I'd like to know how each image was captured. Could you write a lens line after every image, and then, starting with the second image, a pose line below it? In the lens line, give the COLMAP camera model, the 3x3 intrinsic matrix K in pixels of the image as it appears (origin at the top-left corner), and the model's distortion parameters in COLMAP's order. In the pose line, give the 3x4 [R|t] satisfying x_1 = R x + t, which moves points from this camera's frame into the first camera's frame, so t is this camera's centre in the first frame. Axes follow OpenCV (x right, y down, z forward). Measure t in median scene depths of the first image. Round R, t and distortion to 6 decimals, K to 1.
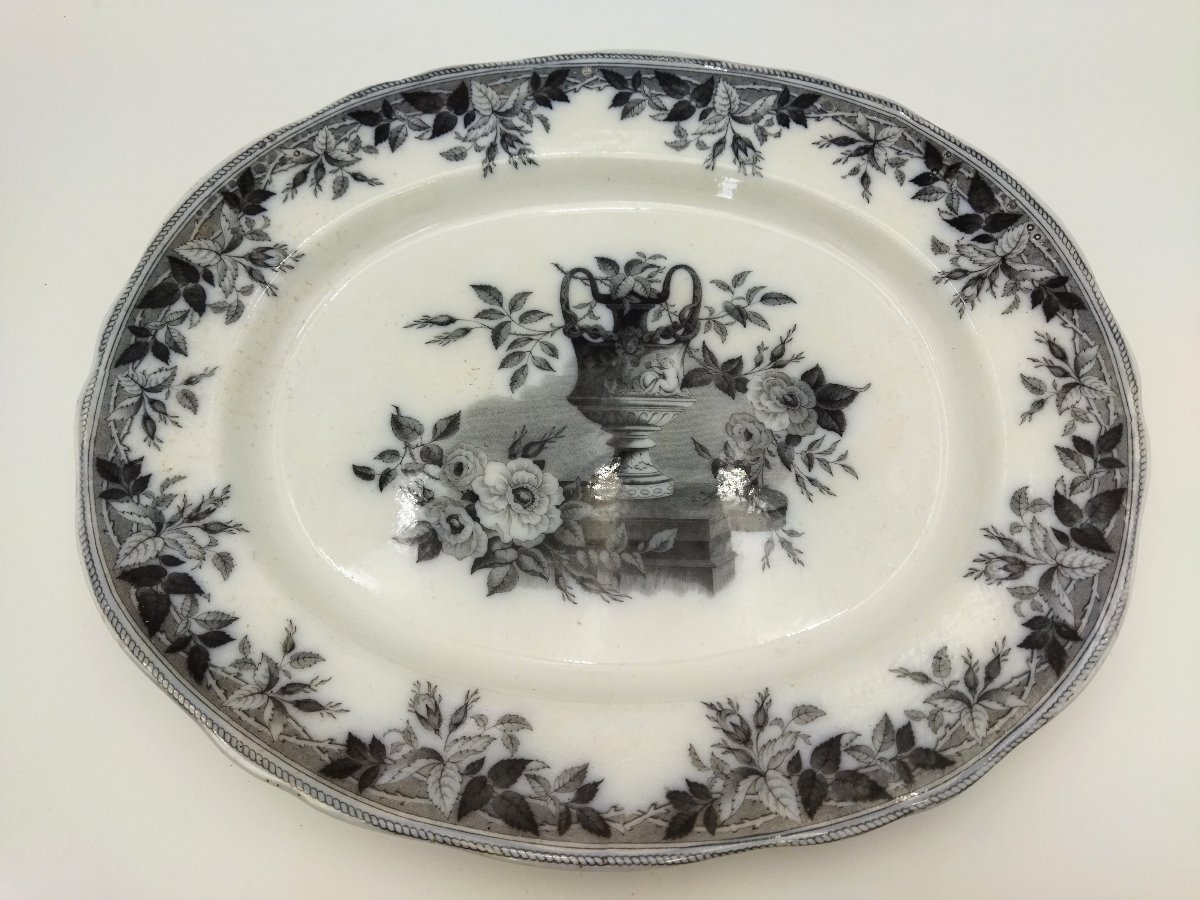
lens RADIAL K [[885.4, 0, 604.1], [0, 885.4, 452.4], [0, 0, 1]] dist [0.172175, -0.321014]
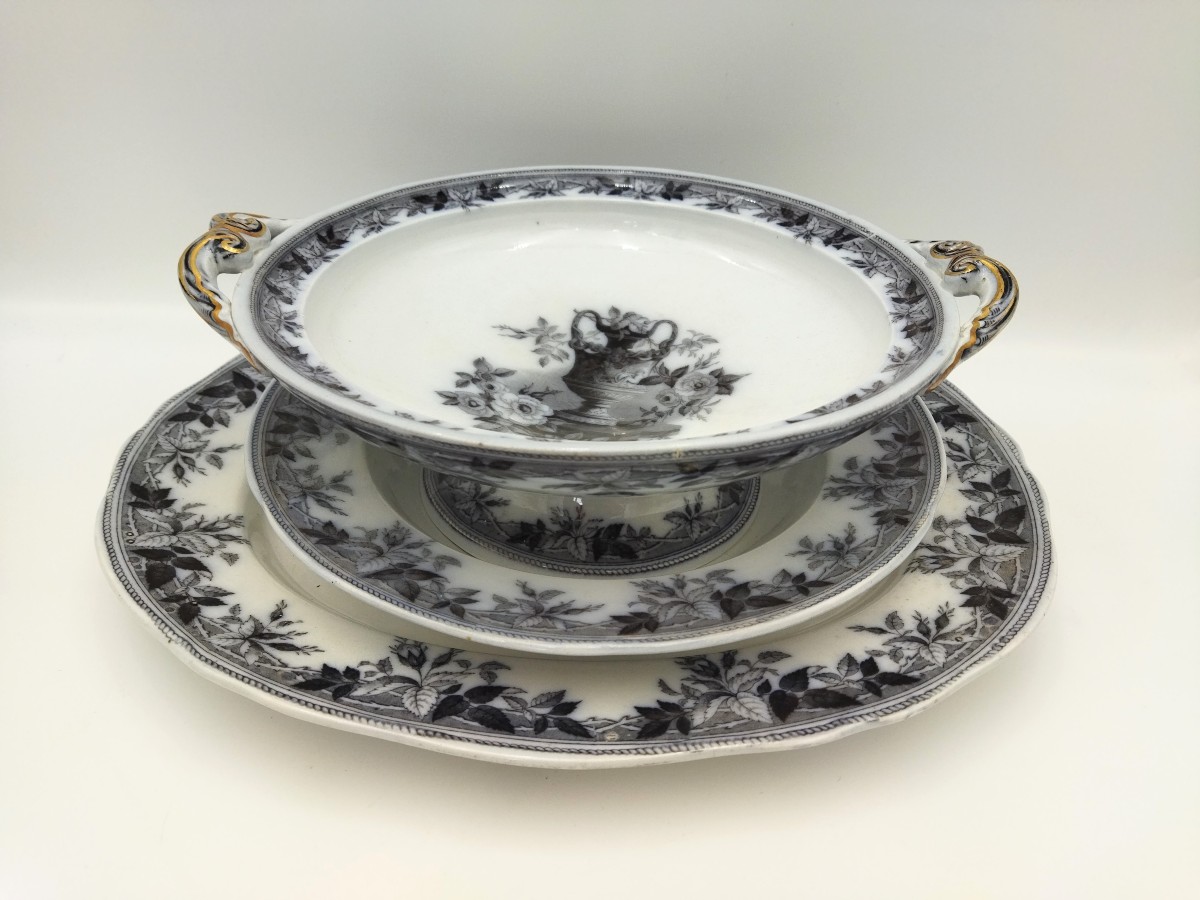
lens RADIAL K [[885.4, 0, 604.1], [0, 885.4, 452.4], [0, 0, 1]] dist [0.172175, -0.321014]
pose [[-0.999304, -0.028837, -0.023654, 0.010238], [-0.016622, -0.223411, 0.974583, -1.122166], [-0.033388, 0.974298, 0.222776, 0.676886]]
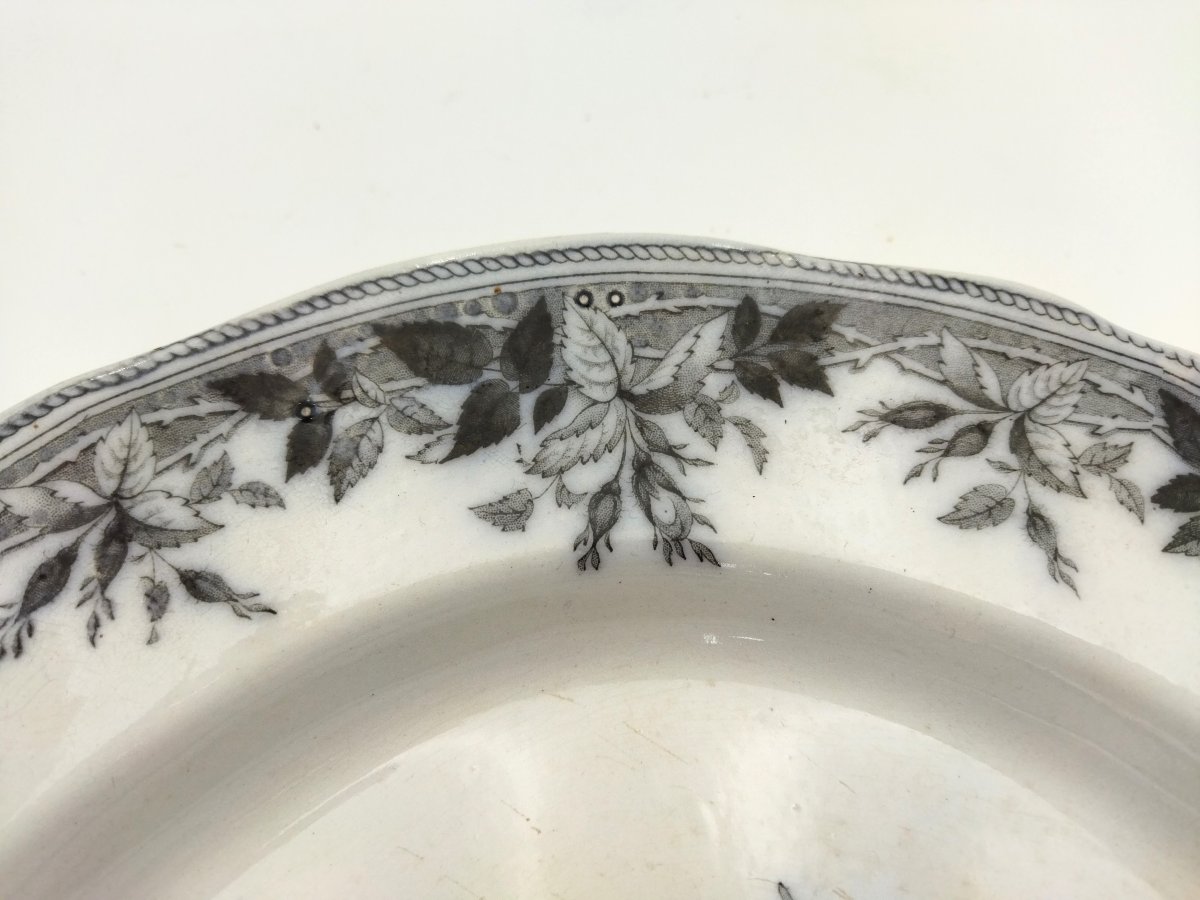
lens RADIAL K [[937.5, 0, 600.0], [0, 937.5, 450.0], [0, 0, 1]] dist [0.072735, -0.208791]
pose [[0.388552, -0.783139, 0.485510, 0.226369], [0.850820, 0.507217, 0.137244, -0.260241], [-0.353740, 0.359755, 0.863391, 0.665764]]
